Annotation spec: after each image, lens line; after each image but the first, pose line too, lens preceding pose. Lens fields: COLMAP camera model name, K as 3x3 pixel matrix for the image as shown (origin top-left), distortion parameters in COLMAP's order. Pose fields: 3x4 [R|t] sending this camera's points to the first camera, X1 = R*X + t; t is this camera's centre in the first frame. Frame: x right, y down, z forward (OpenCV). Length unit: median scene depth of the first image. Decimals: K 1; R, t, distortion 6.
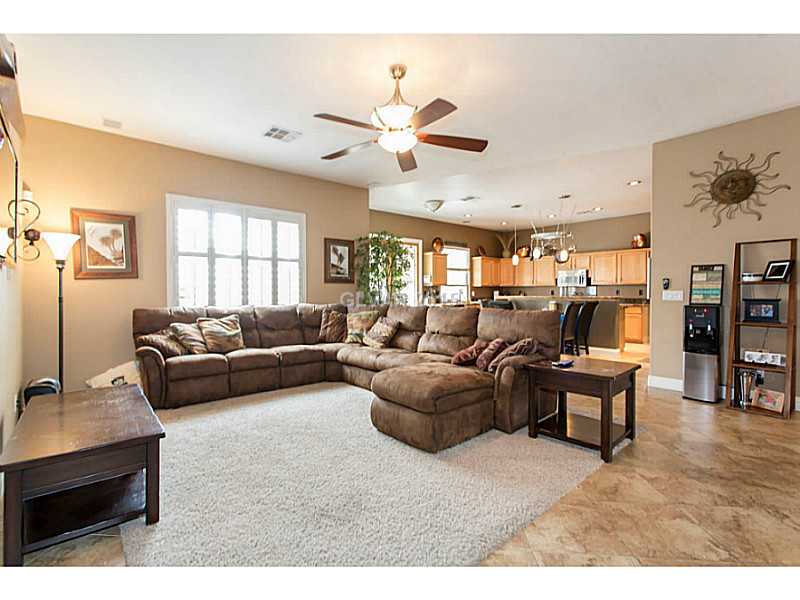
lens RADIAL K [[377.2, 0, 397.3], [0, 377.2, 296.3], [0, 0, 1]] dist [0.000637, -0.000151]
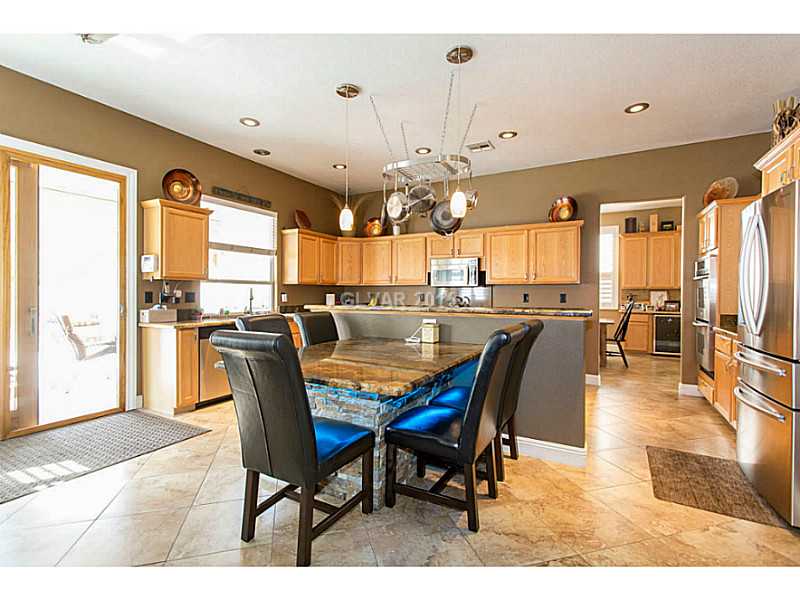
lens RADIAL K [[377.2, 0, 397.3], [0, 377.2, 296.3], [0, 0, 1]] dist [0.000637, -0.000151]
pose [[0.937830, 0.002947, 0.347083, 0.180887], [-0.002679, 0.999996, -0.001252, -0.010051], [-0.347086, 0.000244, 0.937833, 0.485962]]
